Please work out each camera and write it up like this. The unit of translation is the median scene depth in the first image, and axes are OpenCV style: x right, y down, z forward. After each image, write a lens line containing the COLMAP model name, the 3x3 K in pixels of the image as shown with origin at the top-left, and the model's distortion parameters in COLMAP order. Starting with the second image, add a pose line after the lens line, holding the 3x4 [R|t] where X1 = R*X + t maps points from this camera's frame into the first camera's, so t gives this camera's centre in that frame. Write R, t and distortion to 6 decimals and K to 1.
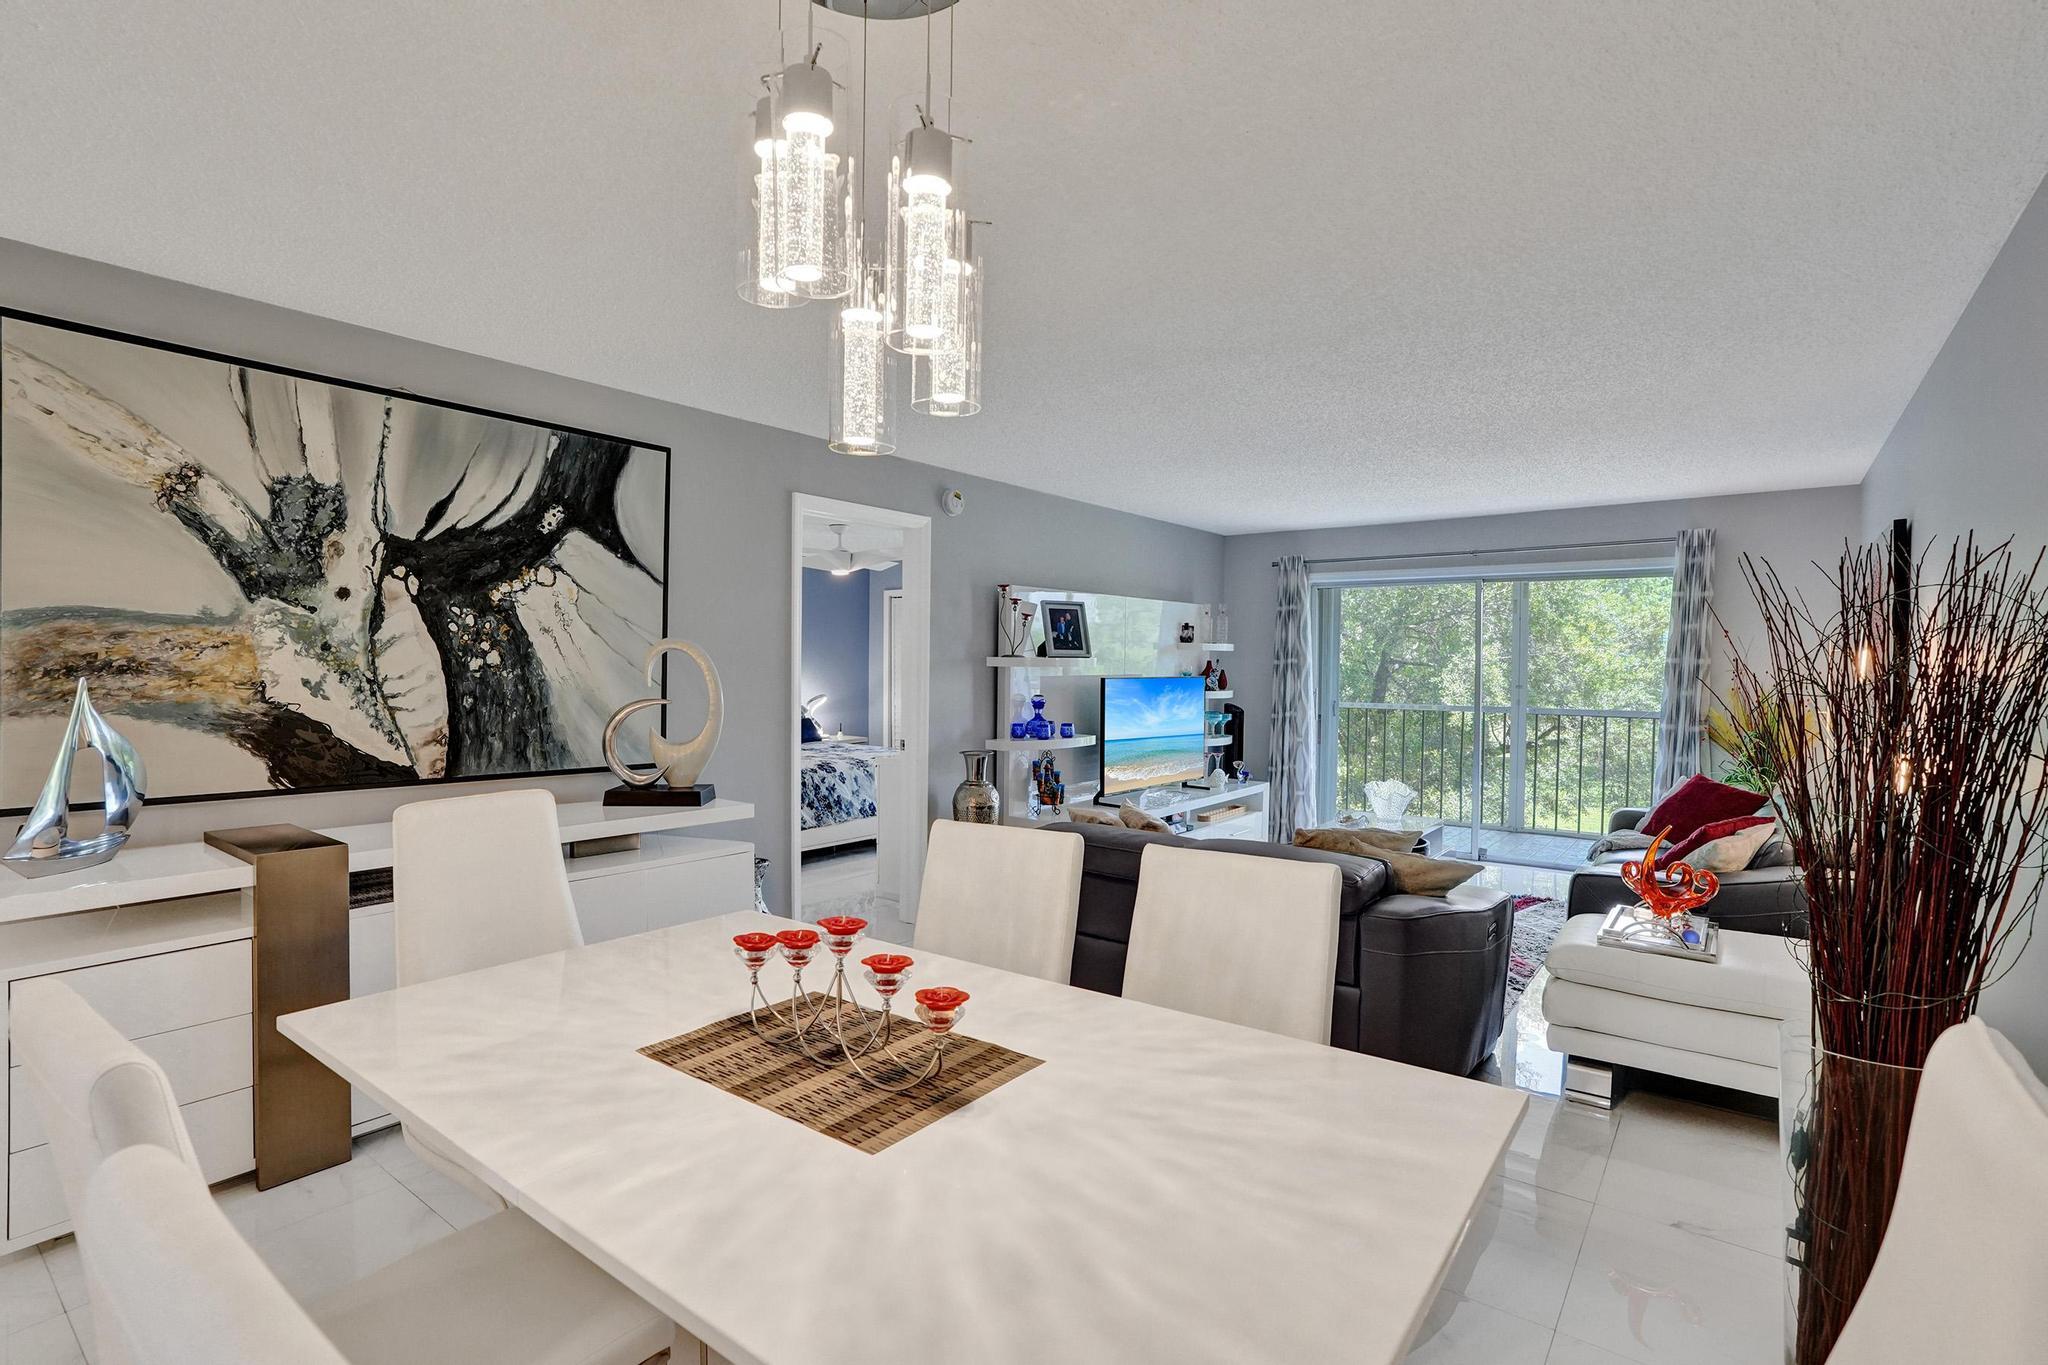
lens RADIAL K [[989.1, 0, 1010.0], [0, 989.1, 679.3], [0, 0, 1]] dist [-0.043012, 0.023419]
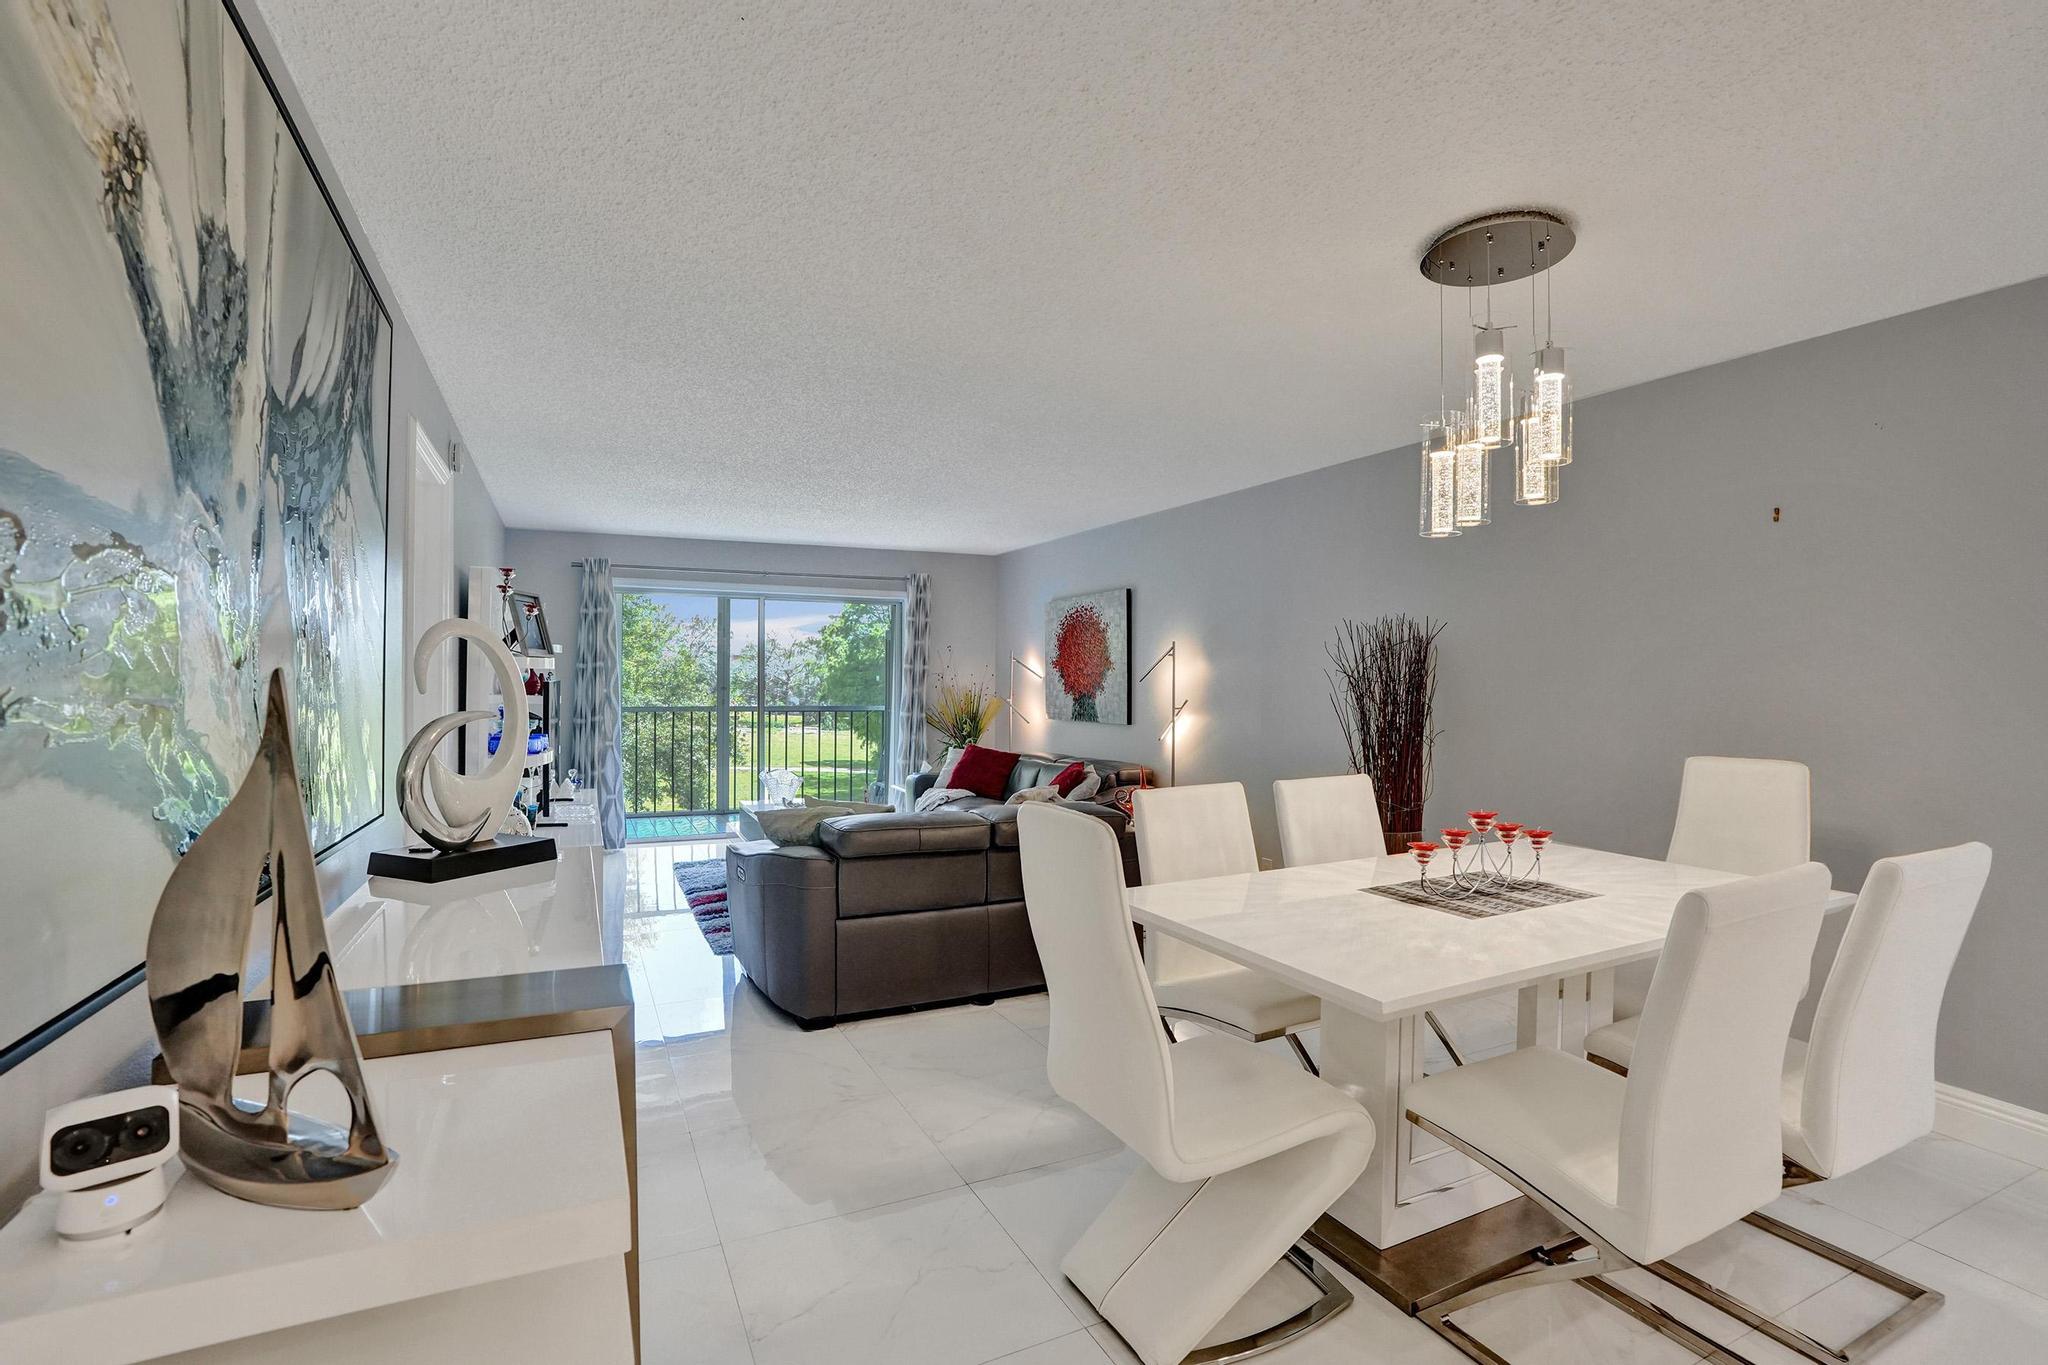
lens RADIAL K [[961.3, 0, 1007.0], [0, 961.3, 674.1], [0, 0, 1]] dist [-0.056981, 0.022792]
pose [[0.467685, 0.000120, 0.883895, -0.501832], [0.011381, 0.999916, -0.006157, 0.001620], [-0.883822, 0.012939, 0.467645, 0.259969]]
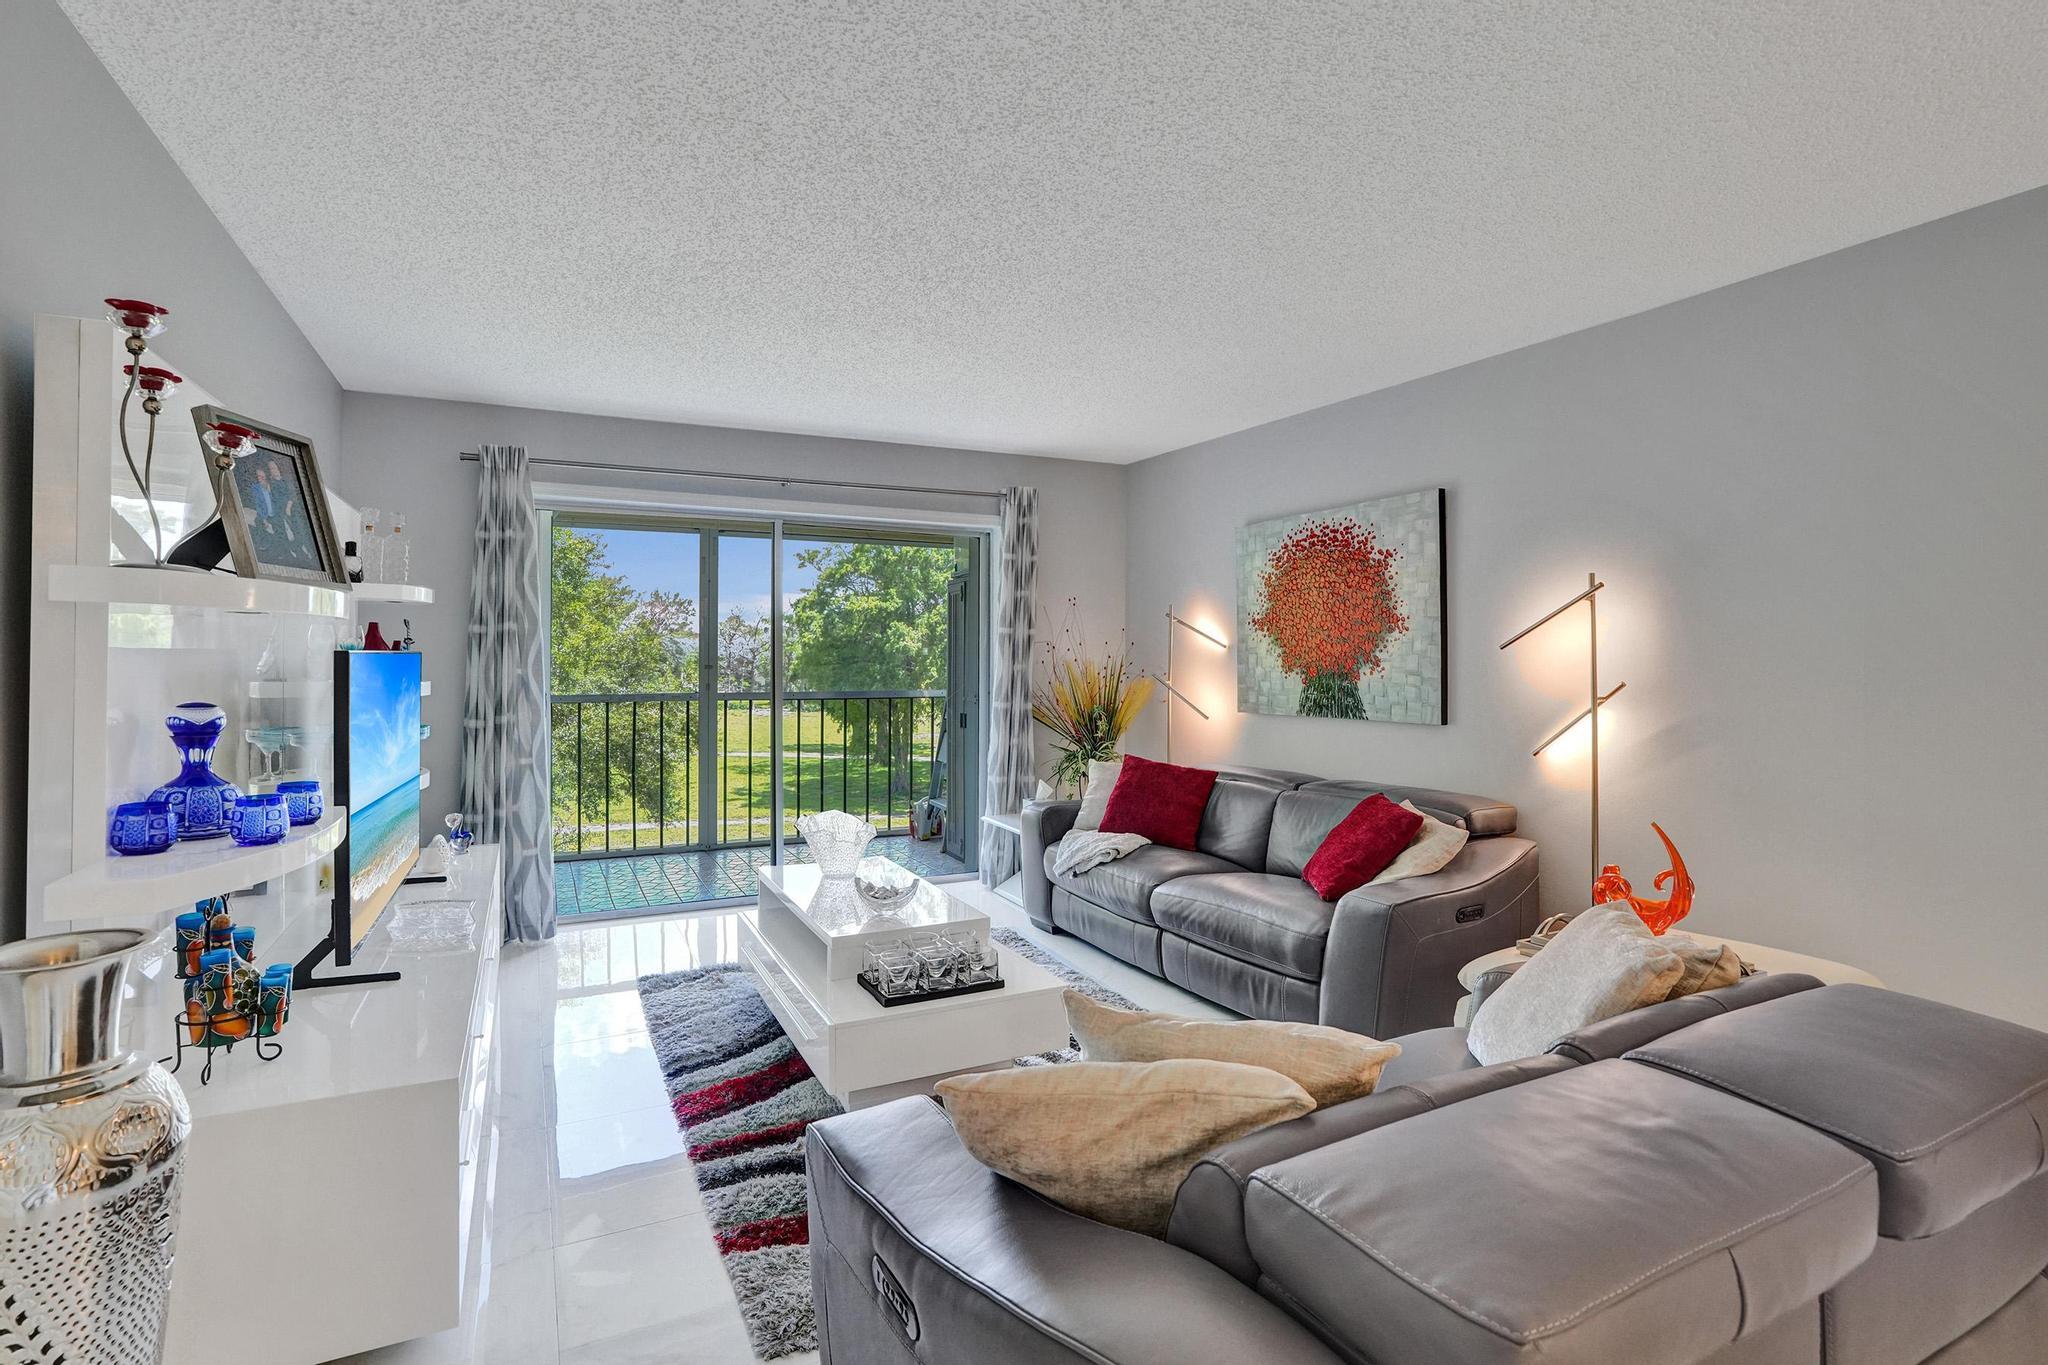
lens RADIAL K [[980.5, 0, 1007.0], [0, 980.5, 646.7], [0, 0, 1]] dist [-0.041731, 0.000624]
pose [[0.438684, 0.002514, 0.898638, -0.135097], [0.016791, 0.999799, -0.010994, 0.005668], [-0.898485, 0.019912, 0.438553, 0.661767]]
